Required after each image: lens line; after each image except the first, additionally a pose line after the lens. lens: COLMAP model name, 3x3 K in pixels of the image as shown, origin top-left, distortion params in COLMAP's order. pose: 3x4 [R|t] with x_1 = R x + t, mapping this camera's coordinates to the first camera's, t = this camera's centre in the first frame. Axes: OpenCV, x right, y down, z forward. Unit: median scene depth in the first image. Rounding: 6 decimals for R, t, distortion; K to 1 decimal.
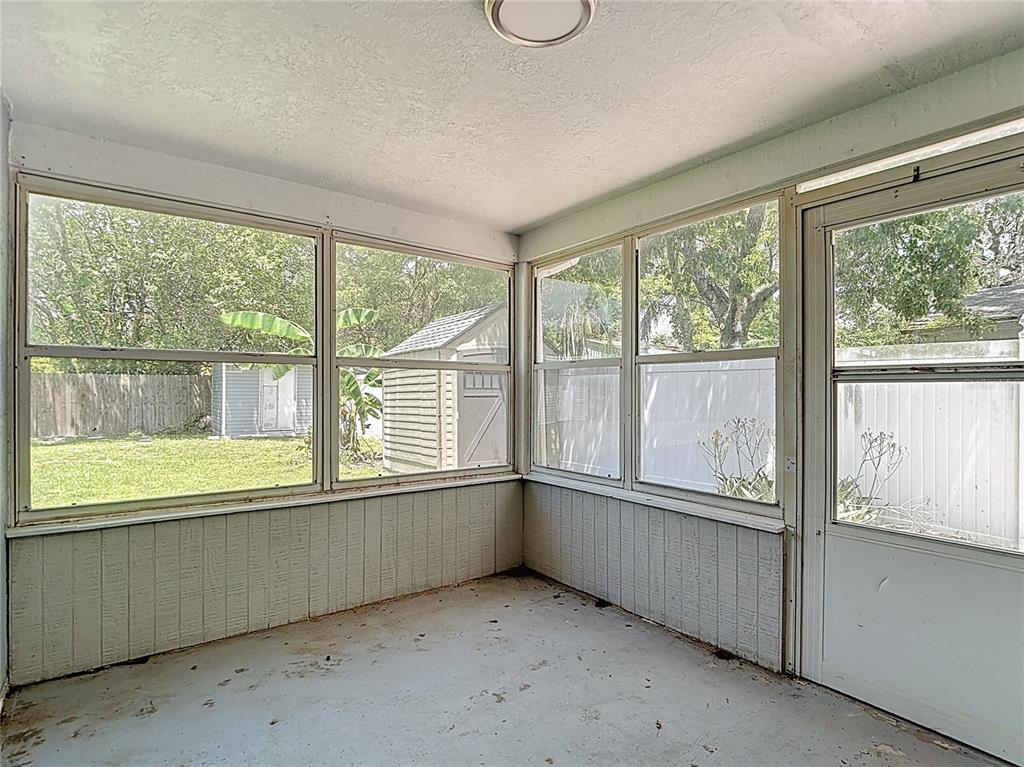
lens RADIAL K [[554.6, 0, 507.2], [0, 554.6, 388.1], [0, 0, 1]] dist [0.018204, -0.012238]
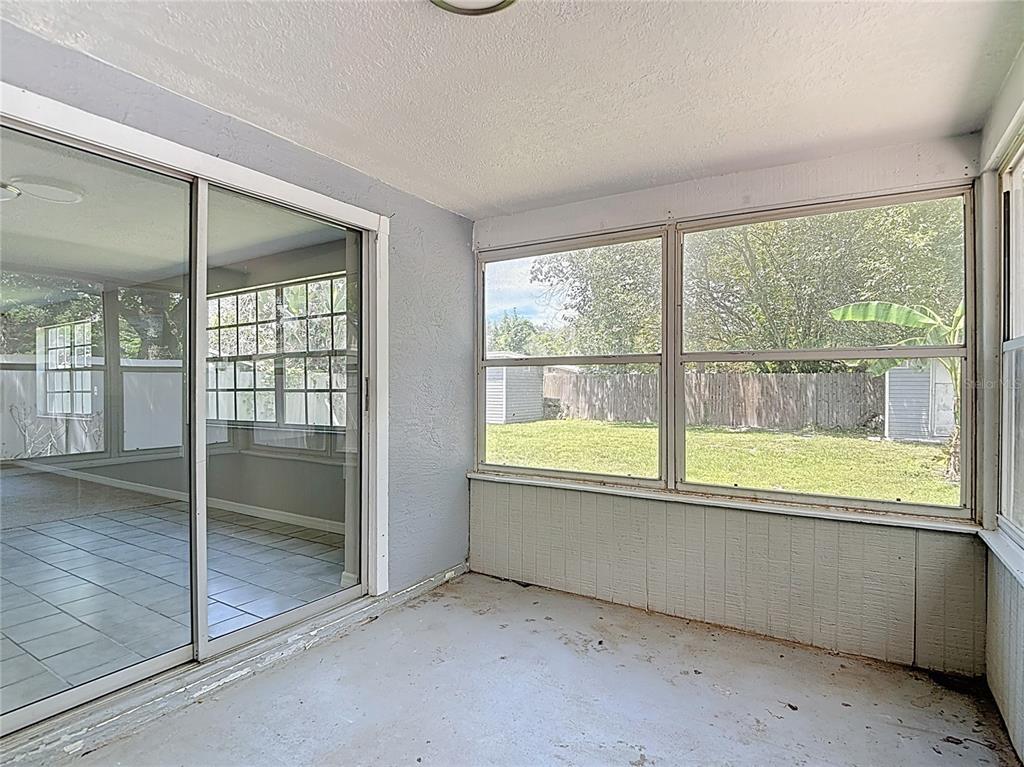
lens RADIAL K [[554.6, 0, 513.5], [0, 554.6, 384.7], [0, 0, 1]] dist [0.018204, -0.012238]
pose [[0.379795, -0.005395, -0.925055, 0.480125], [0.003262, 0.999985, -0.004493, 0.002041], [0.925065, -0.001311, 0.379807, 0.365230]]
